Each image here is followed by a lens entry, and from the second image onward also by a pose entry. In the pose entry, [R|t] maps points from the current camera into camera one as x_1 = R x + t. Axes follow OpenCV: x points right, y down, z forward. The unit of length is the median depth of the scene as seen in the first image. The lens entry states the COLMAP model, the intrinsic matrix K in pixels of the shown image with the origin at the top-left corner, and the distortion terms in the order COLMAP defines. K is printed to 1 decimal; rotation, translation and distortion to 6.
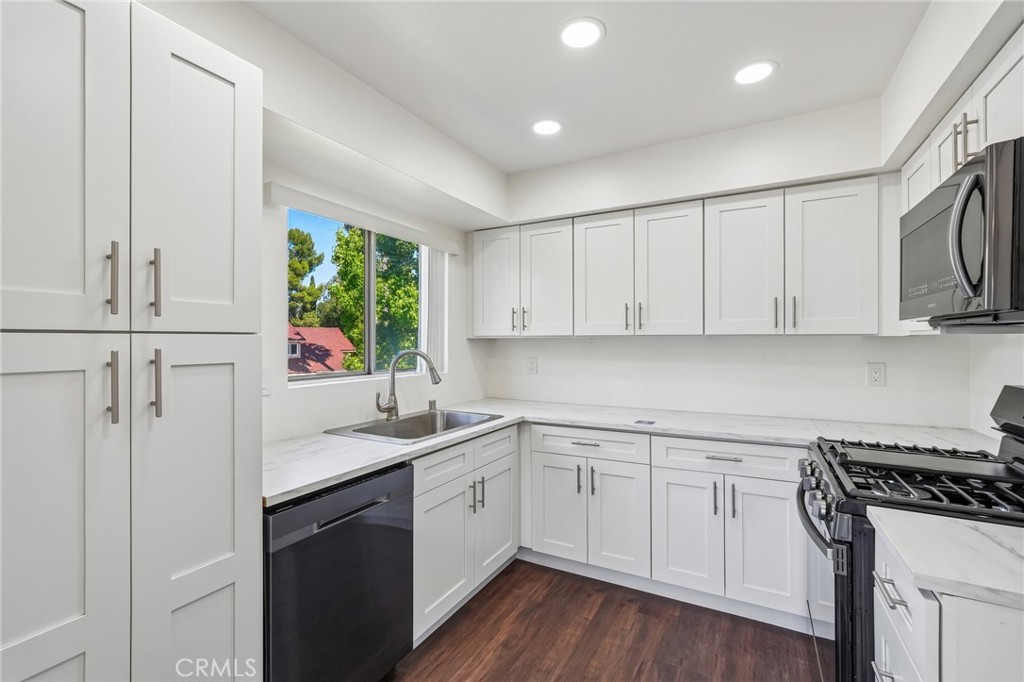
lens RADIAL K [[471.6, 0, 512.0], [0, 471.6, 341.0], [0, 0, 1]] dist [-0.018381, 0.011508]
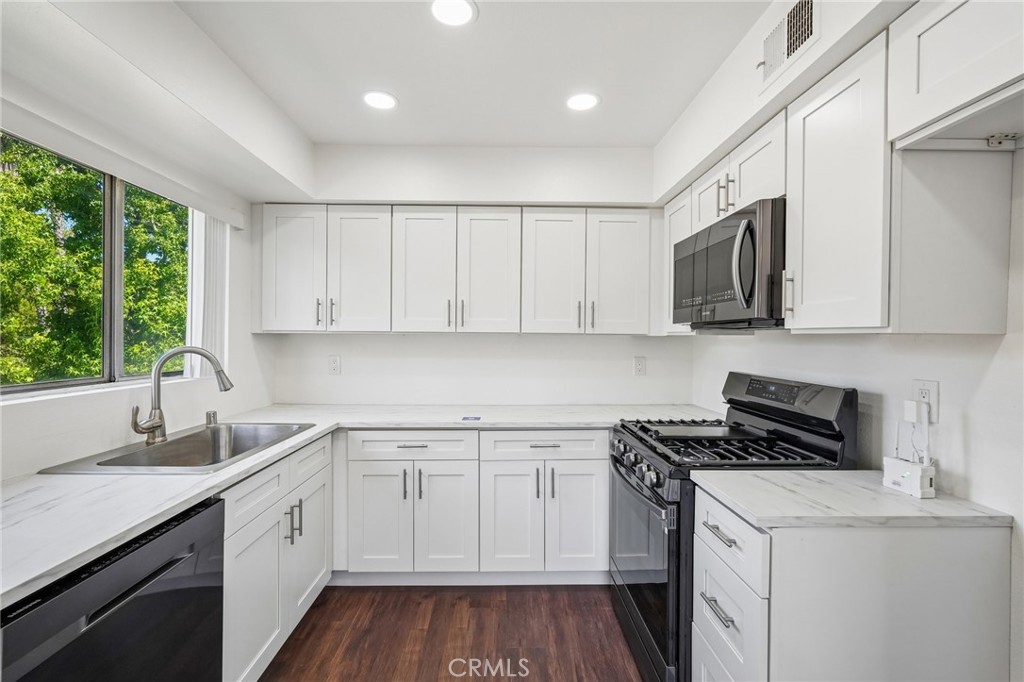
lens RADIAL K [[464.7, 0, 512.0], [0, 464.7, 341.0], [0, 0, 1]] dist [-0.009991, 0.001536]
pose [[0.854439, 0.005293, 0.519525, -0.170283], [-0.008551, 0.999956, 0.003877, 0.001712], [-0.519481, -0.007755, 0.854447, 0.106186]]
